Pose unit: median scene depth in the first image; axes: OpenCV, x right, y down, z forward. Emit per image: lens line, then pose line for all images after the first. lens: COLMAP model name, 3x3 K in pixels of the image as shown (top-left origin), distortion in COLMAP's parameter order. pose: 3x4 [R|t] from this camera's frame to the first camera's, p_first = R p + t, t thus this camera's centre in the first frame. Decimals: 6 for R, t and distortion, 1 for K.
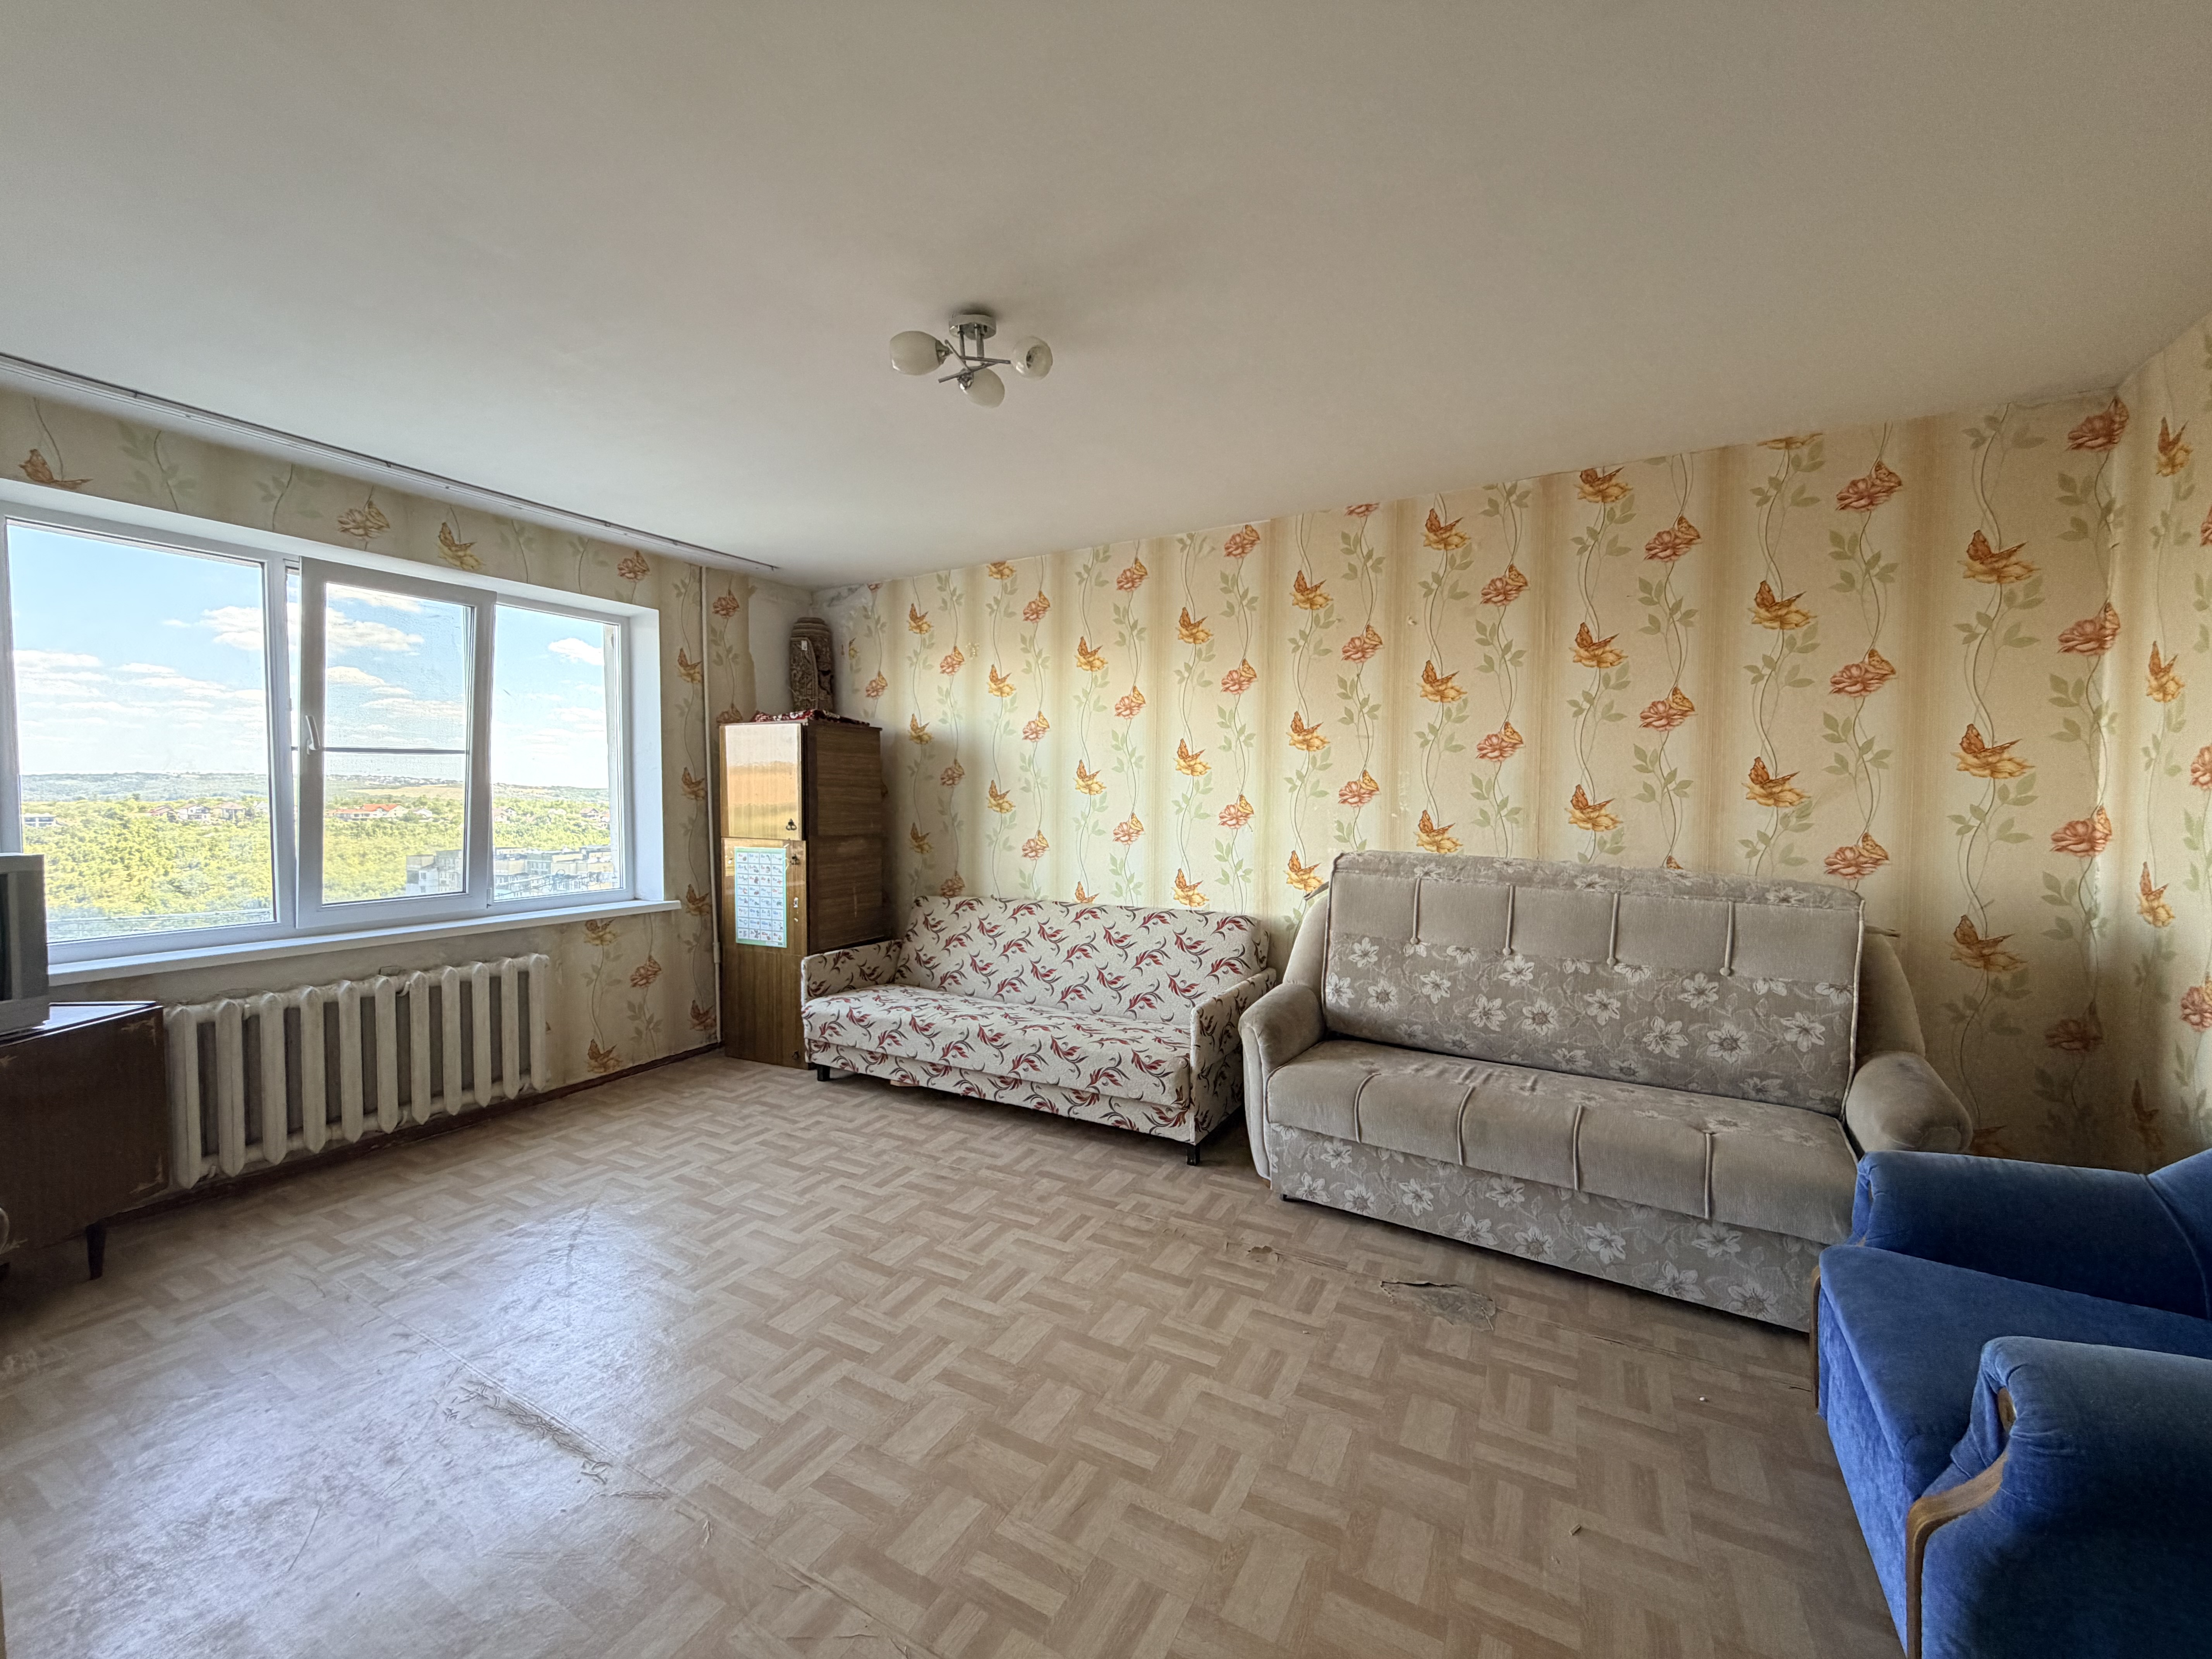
lens RADIAL K [[885.7, 0, 1113.7], [0, 885.7, 823.3], [0, 0, 1]] dist [0.001827, -0.000020]
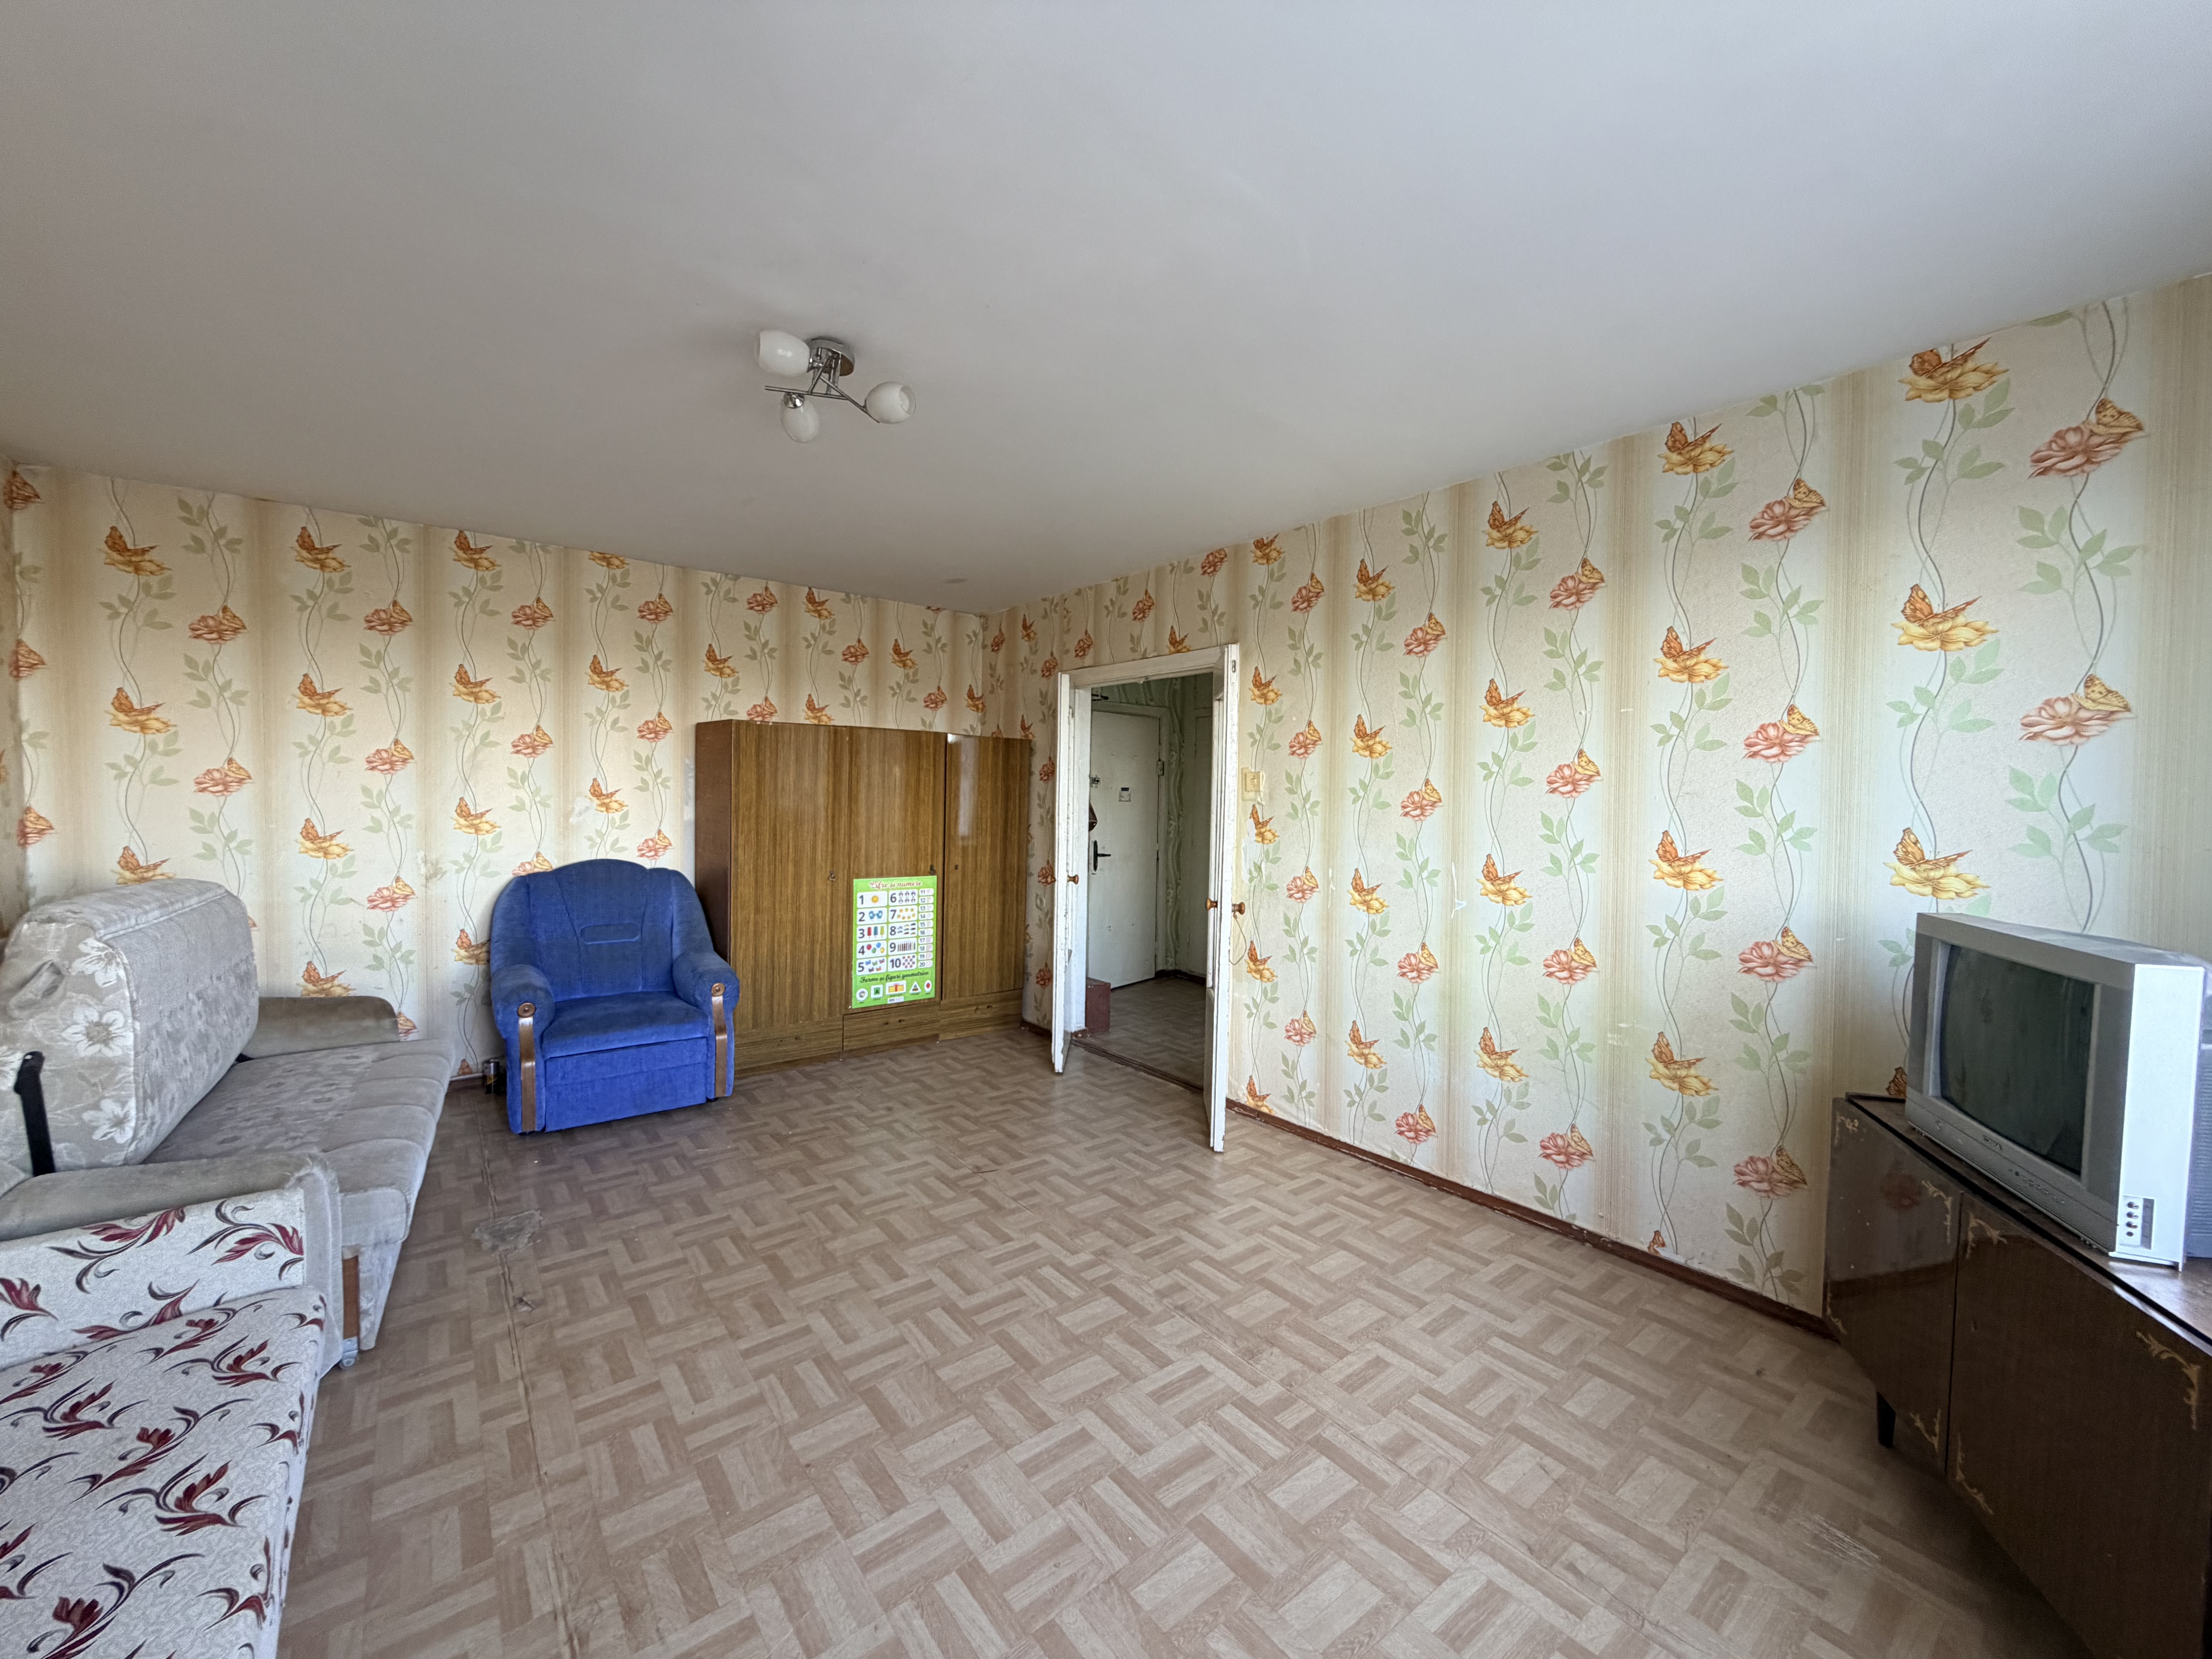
lens RADIAL K [[885.7, 0, 1106.6], [0, 885.7, 829.3], [0, 0, 1]] dist [0.001827, -0.000020]
pose [[-0.920468, -0.033395, 0.389388, -0.877493], [-0.005023, 0.997271, 0.073655, -0.096386], [-0.390785, 0.065842, -0.918124, 1.890832]]
